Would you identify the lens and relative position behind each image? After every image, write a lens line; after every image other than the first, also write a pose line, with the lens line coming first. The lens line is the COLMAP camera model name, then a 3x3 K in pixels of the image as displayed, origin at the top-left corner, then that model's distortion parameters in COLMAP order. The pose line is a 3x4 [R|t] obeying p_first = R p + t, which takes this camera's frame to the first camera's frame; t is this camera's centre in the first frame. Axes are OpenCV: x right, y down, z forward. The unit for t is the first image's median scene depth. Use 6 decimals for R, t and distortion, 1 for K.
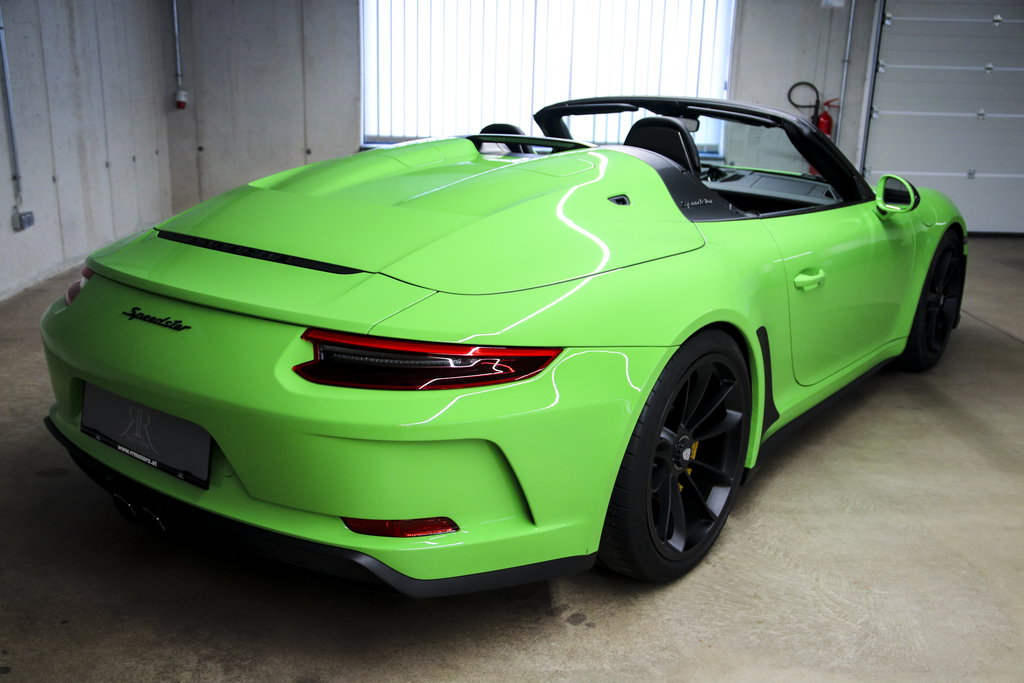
lens RADIAL K [[993.9, 0, 512.0], [0, 993.9, 341.5], [0, 0, 1]] dist [-0.105326, 0.128105]
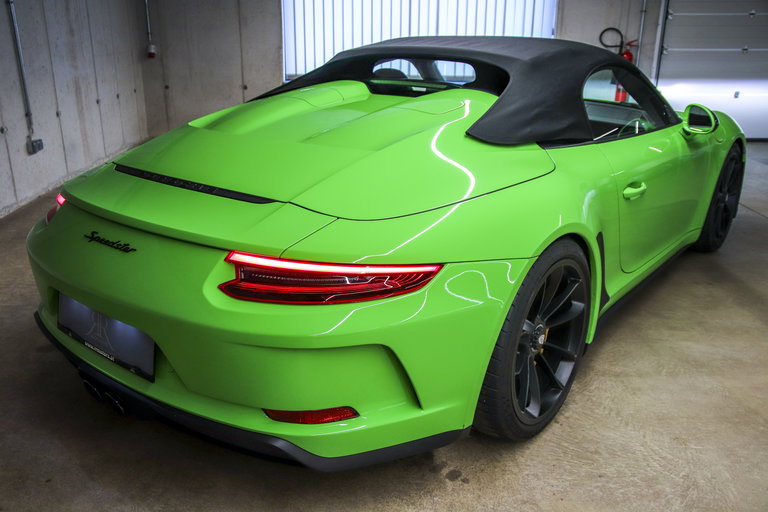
lens RADIAL K [[686.9, 0, 368.5], [0, 686.9, 256.5], [0, 0, 1]] dist [-0.128313, 0.146470]
pose [[0.999170, -0.010144, -0.039444, -0.005092], [0.012700, 0.997797, 0.065115, -0.046217], [0.038696, -0.065562, 0.997098, 0.141135]]
